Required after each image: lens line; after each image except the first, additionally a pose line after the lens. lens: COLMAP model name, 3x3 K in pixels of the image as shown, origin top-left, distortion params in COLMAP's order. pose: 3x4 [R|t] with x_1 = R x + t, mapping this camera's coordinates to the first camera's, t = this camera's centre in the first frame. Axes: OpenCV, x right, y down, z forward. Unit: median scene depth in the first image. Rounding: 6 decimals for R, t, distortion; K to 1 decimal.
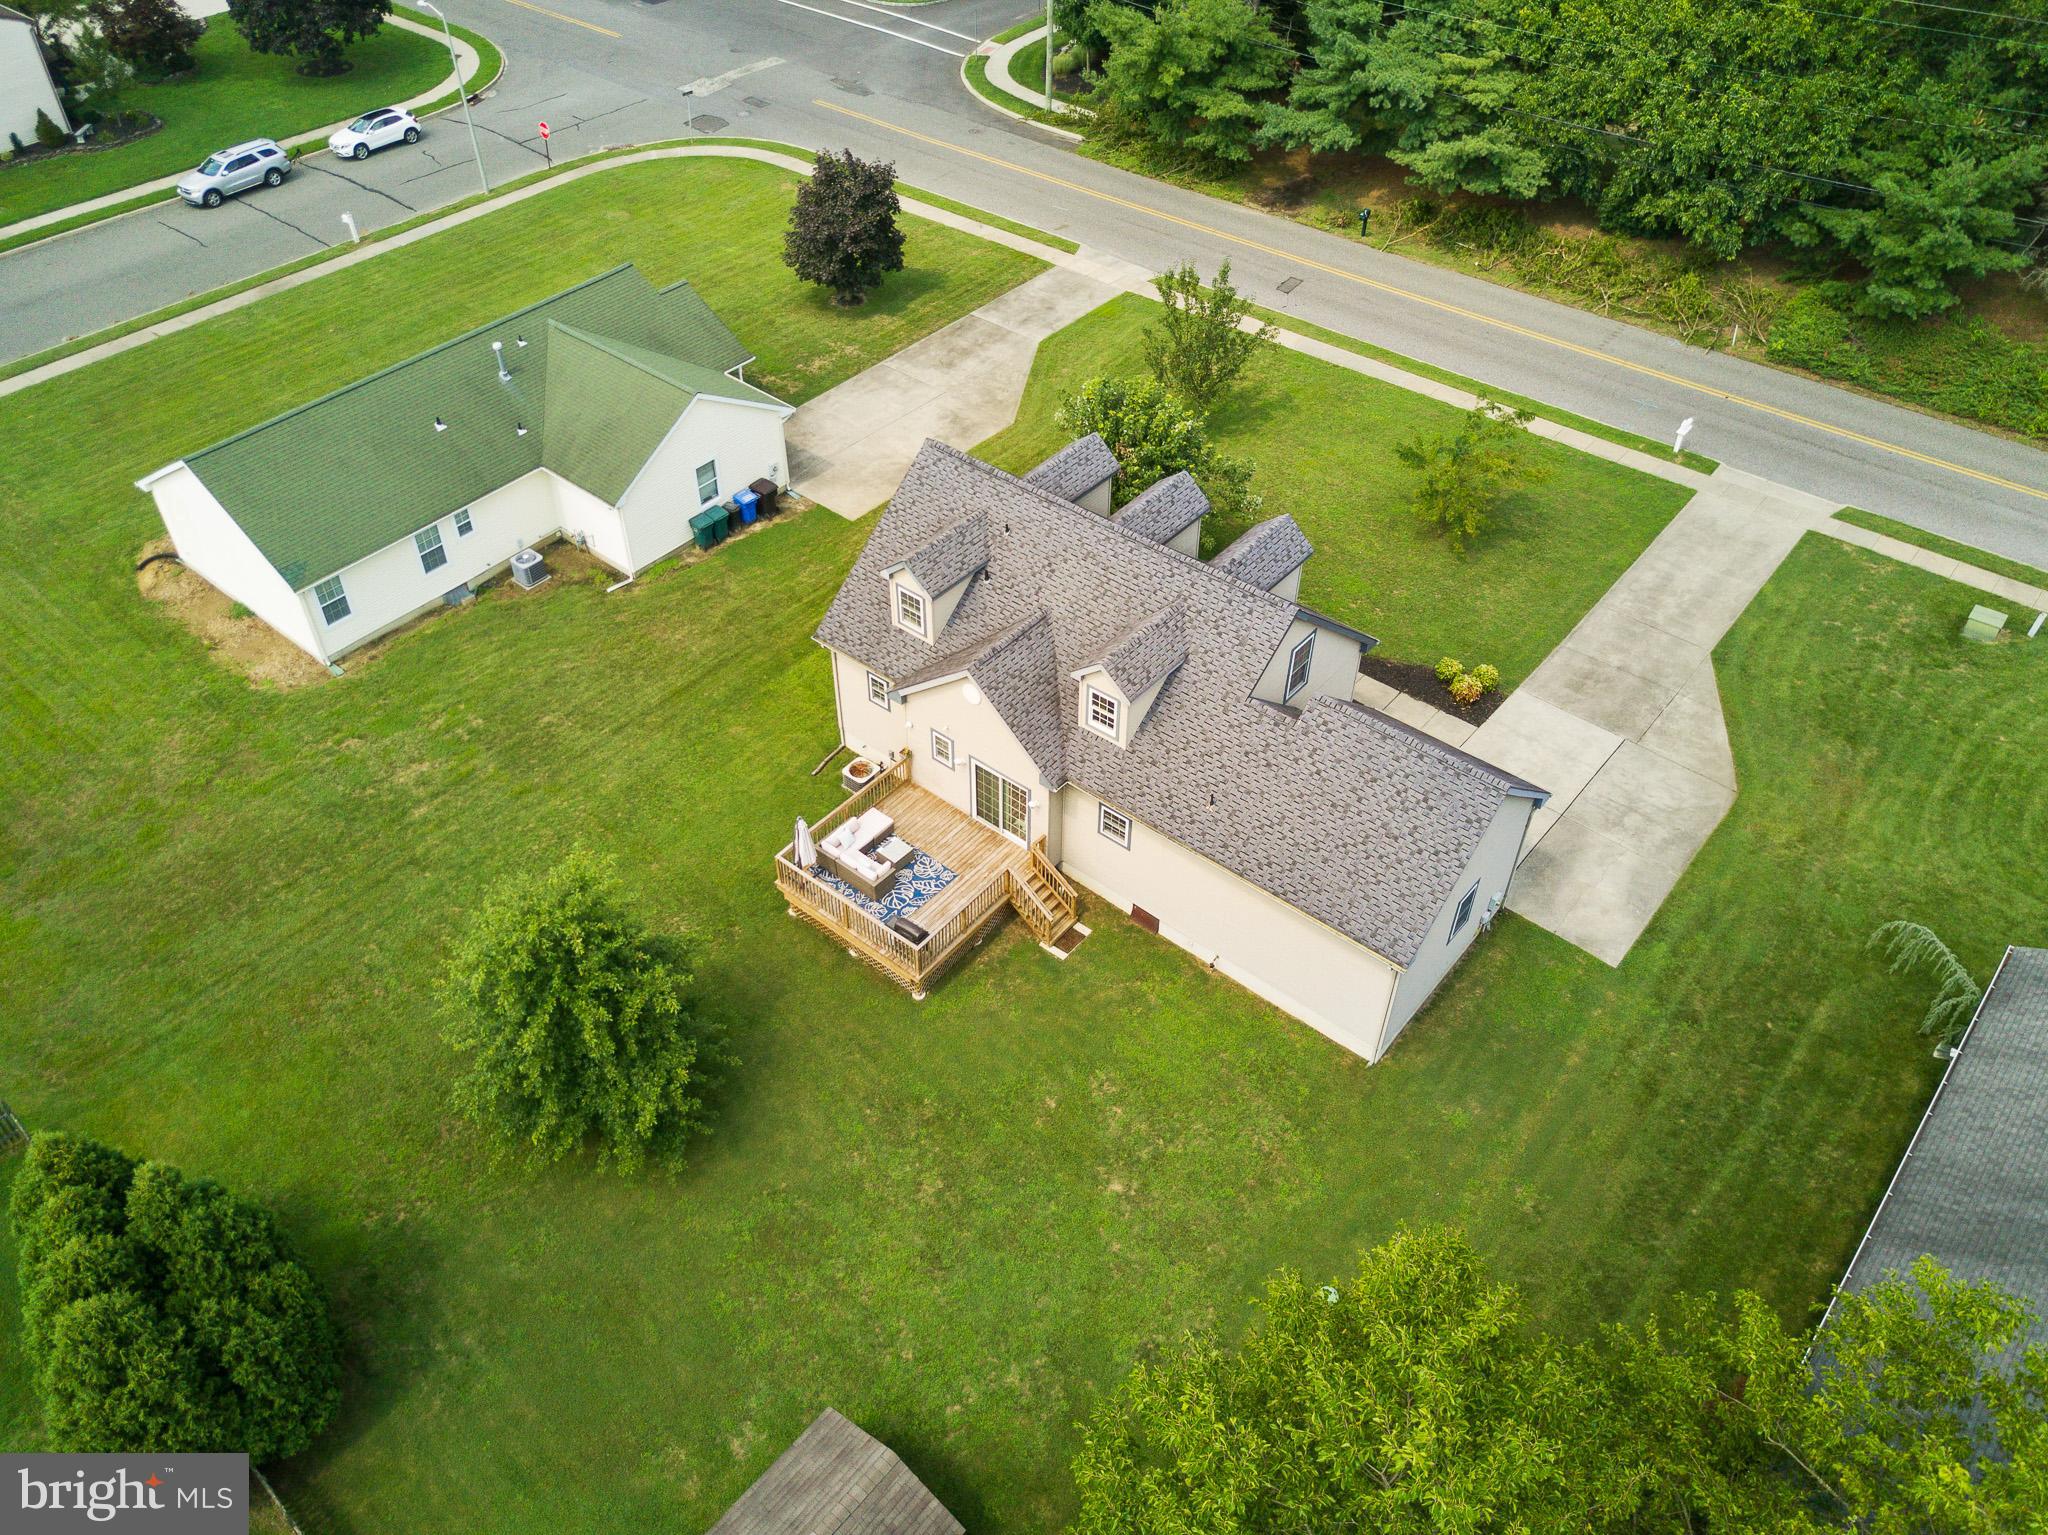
lens RADIAL K [[1582.2, 0, 1022.9], [0, 1582.2, 757.1], [0, 0, 1]] dist [-0.005900, 0.000545]
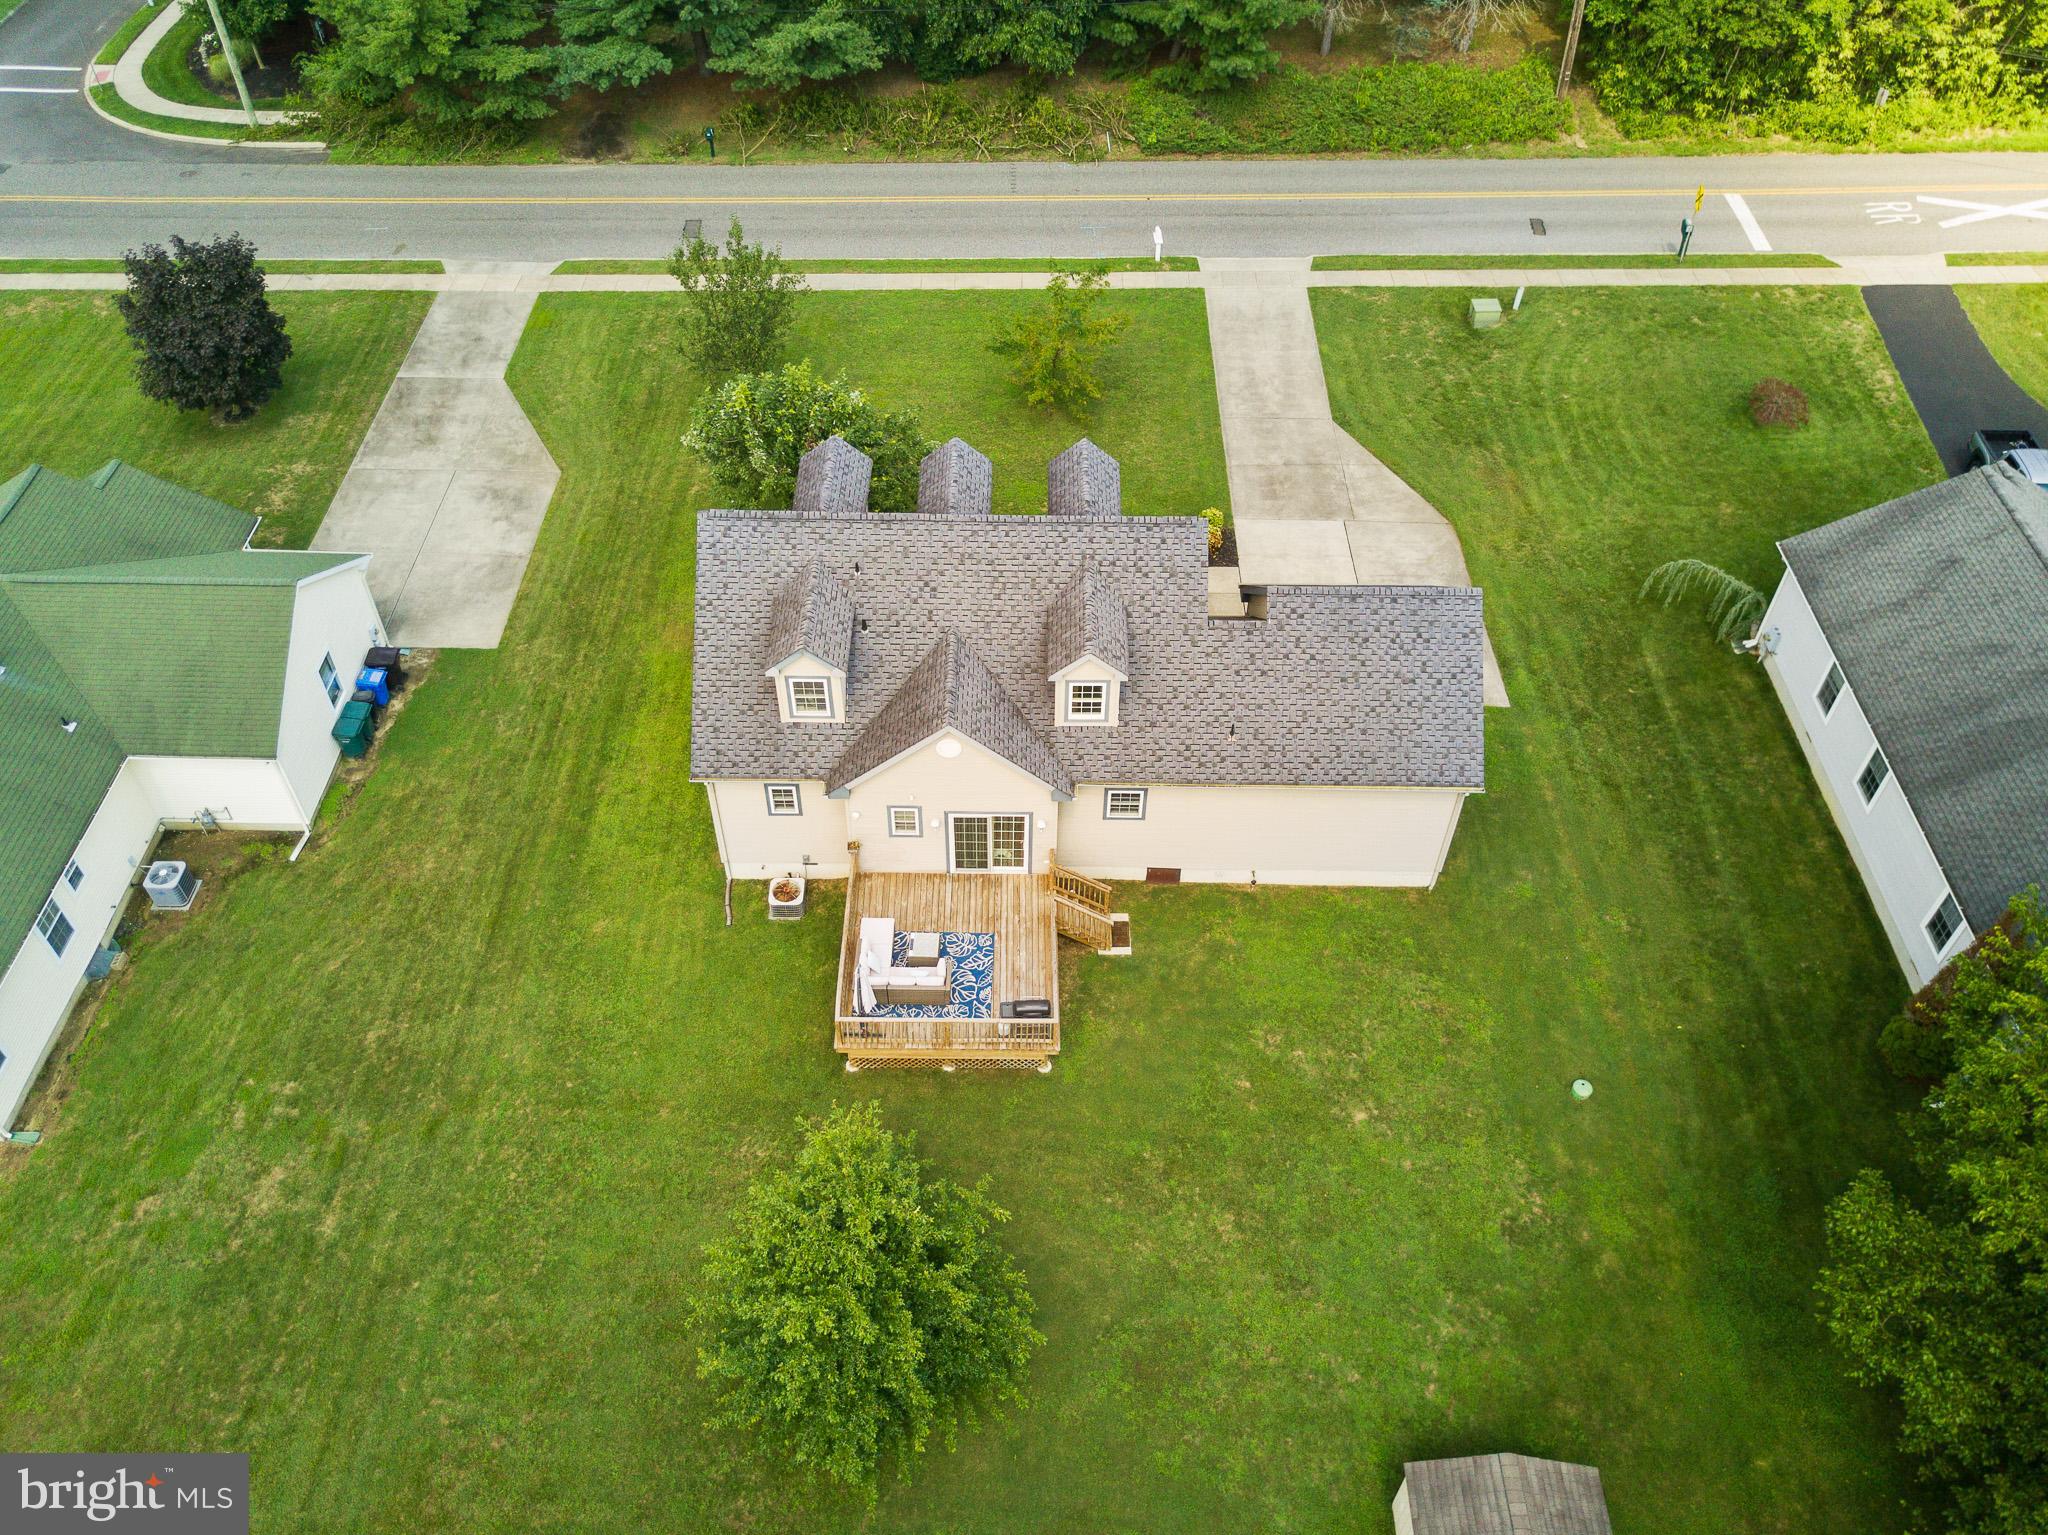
lens RADIAL K [[1582.2, 0, 1023.4], [0, 1582.2, 756.7], [0, 0, 1]] dist [-0.005900, 0.000545]
pose [[0.775250, -0.454087, 0.439082, -0.336265], [0.424218, 0.889324, 0.170709, -0.145195], [-0.468003, 0.053925, 0.882080, 0.157780]]
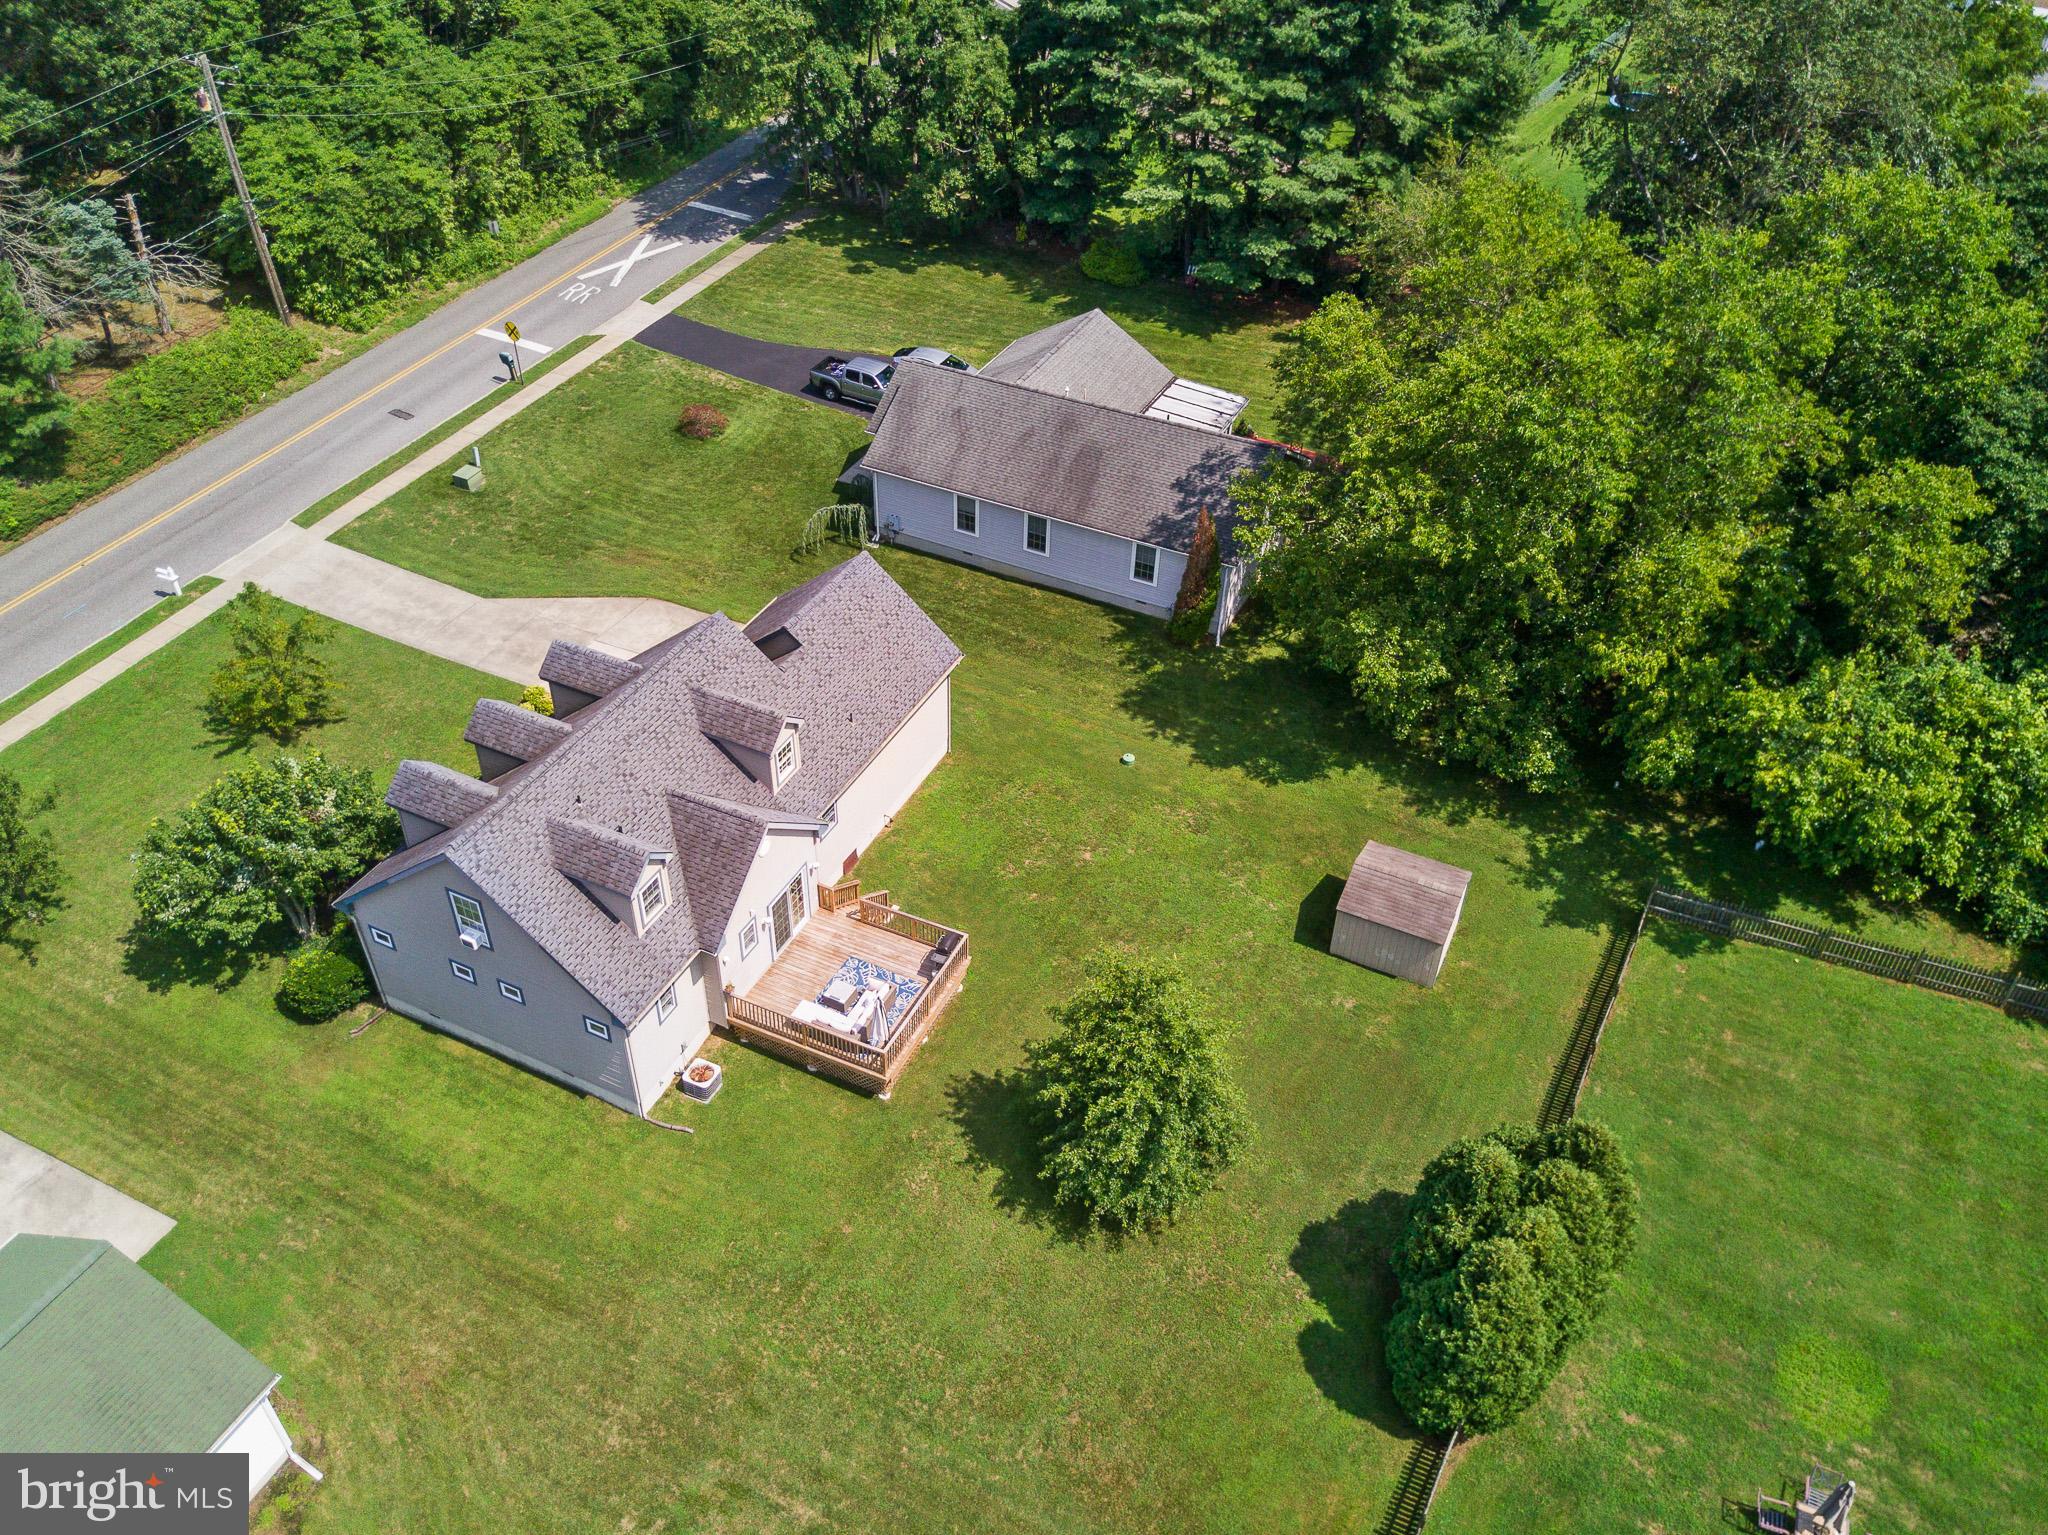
lens RADIAL K [[1582.2, 0, 1018.1], [0, 1582.2, 758.0], [0, 0, 1]] dist [-0.005900, 0.000545]
pose [[-0.242639, -0.620619, 0.745626, -0.722581], [0.640993, 0.474356, 0.603419, -0.521843], [-0.728186, 0.624354, 0.282715, 0.443942]]
